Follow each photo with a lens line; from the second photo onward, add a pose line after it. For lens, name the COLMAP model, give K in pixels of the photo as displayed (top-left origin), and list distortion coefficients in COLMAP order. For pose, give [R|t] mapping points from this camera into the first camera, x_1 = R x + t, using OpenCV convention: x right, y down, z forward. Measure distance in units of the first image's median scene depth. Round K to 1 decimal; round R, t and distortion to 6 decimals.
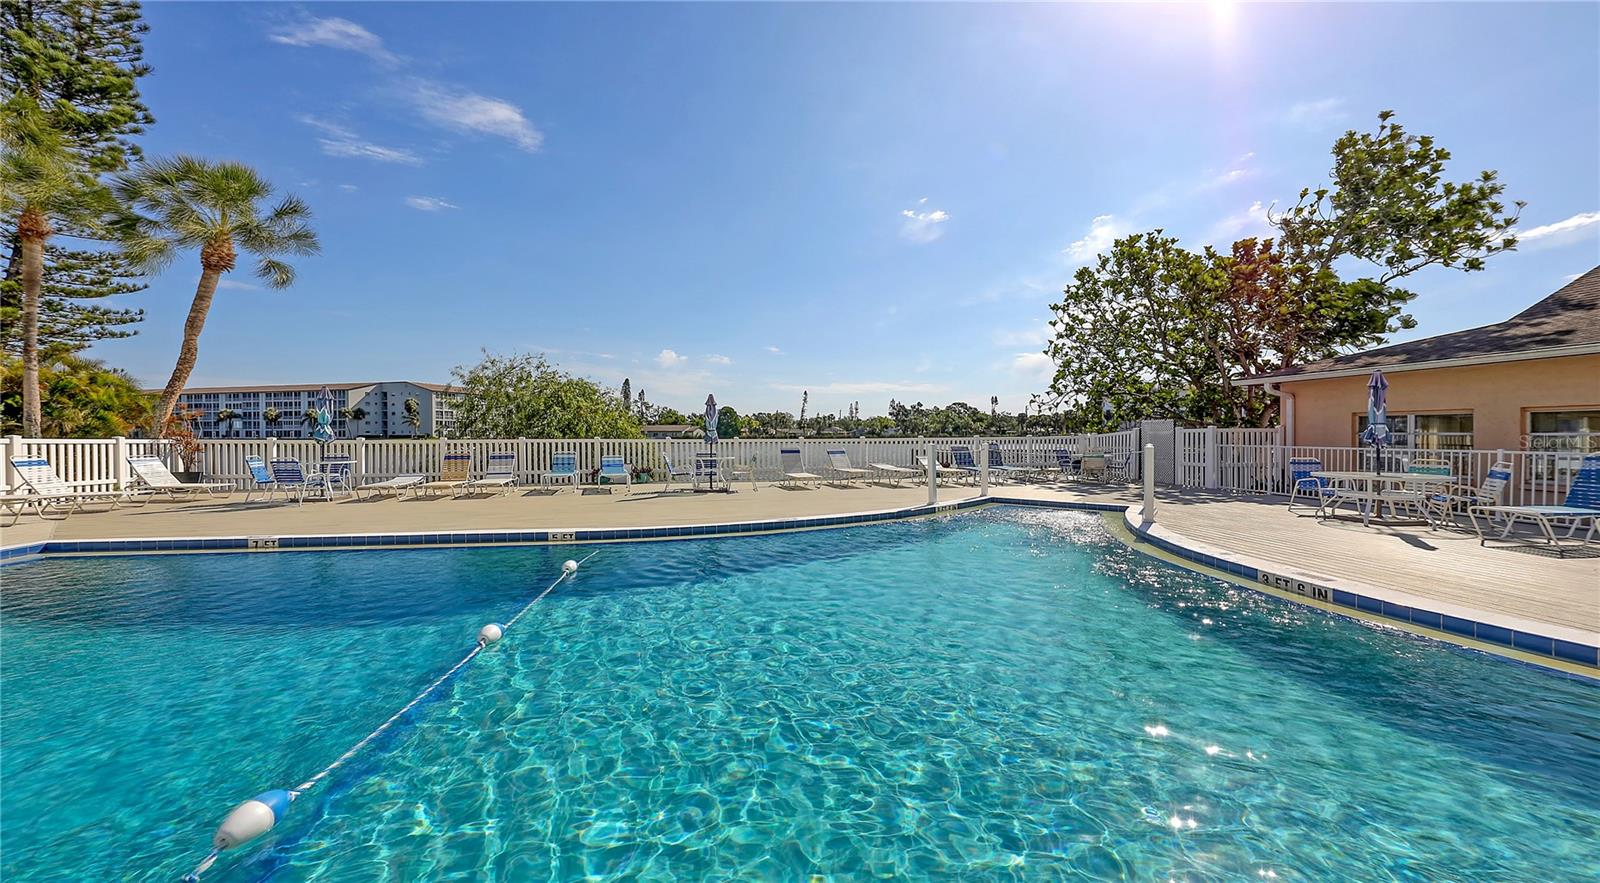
lens RADIAL K [[560.9, 0, 809.5], [0, 560.9, 443.6], [0, 0, 1]] dist [-0.001133, -0.000347]
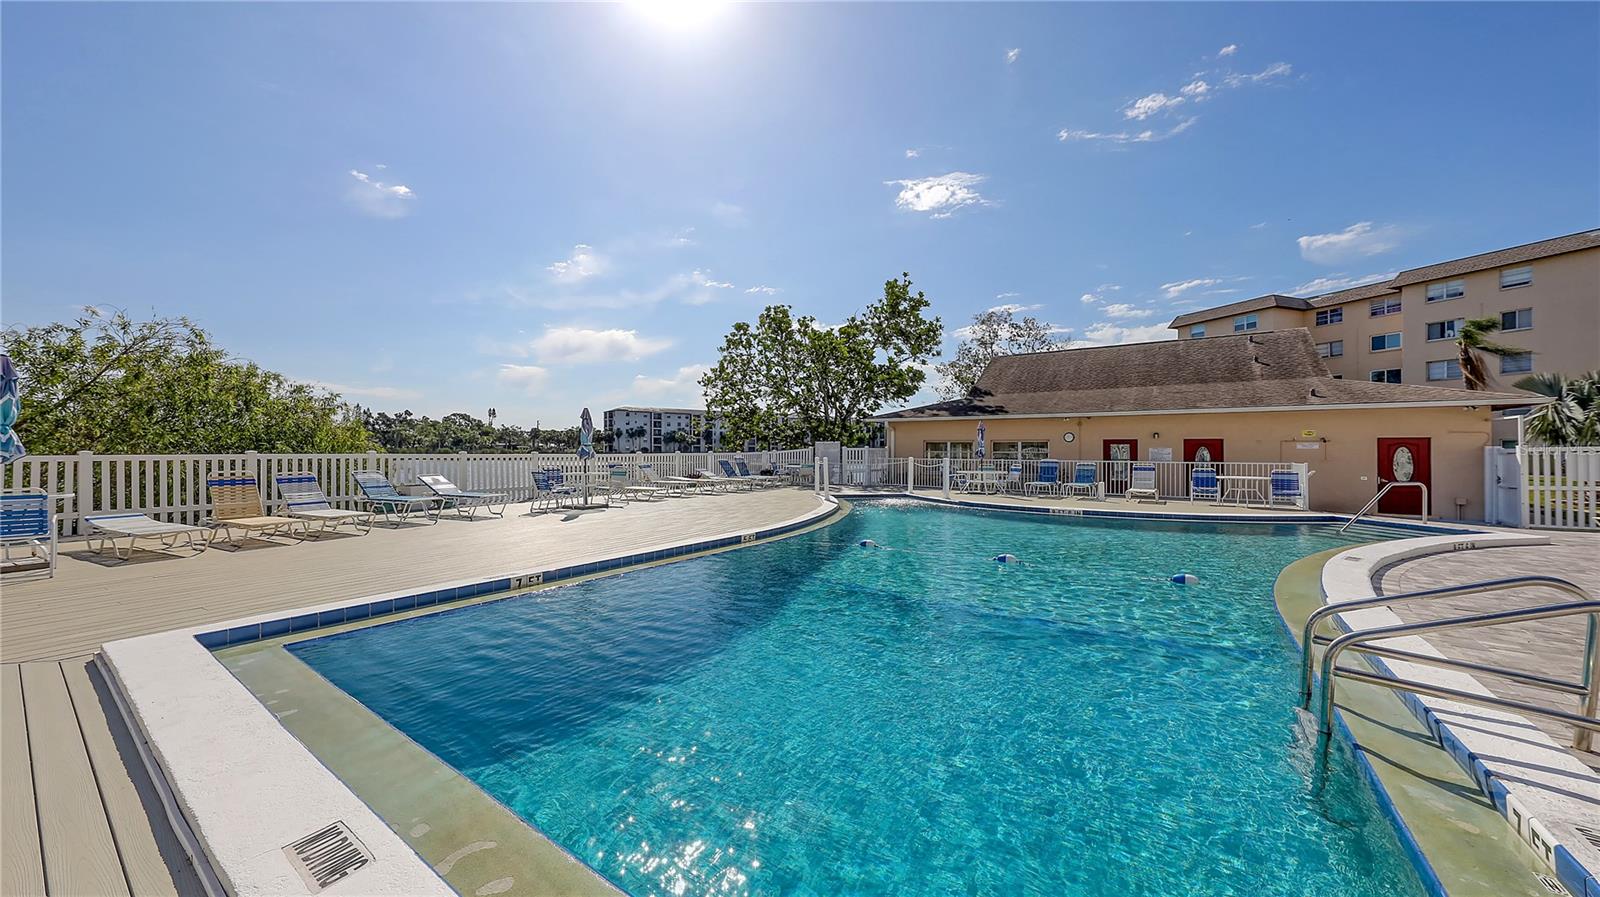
lens RADIAL K [[560.9, 0, 793.5], [0, 560.9, 448.5], [0, 0, 1]] dist [-0.001133, -0.000347]
pose [[0.670454, 0.007553, 0.741912, -0.470199], [0.006241, 0.999855, -0.015820, -0.000029], [-0.741925, 0.015237, 0.670310, 0.055839]]
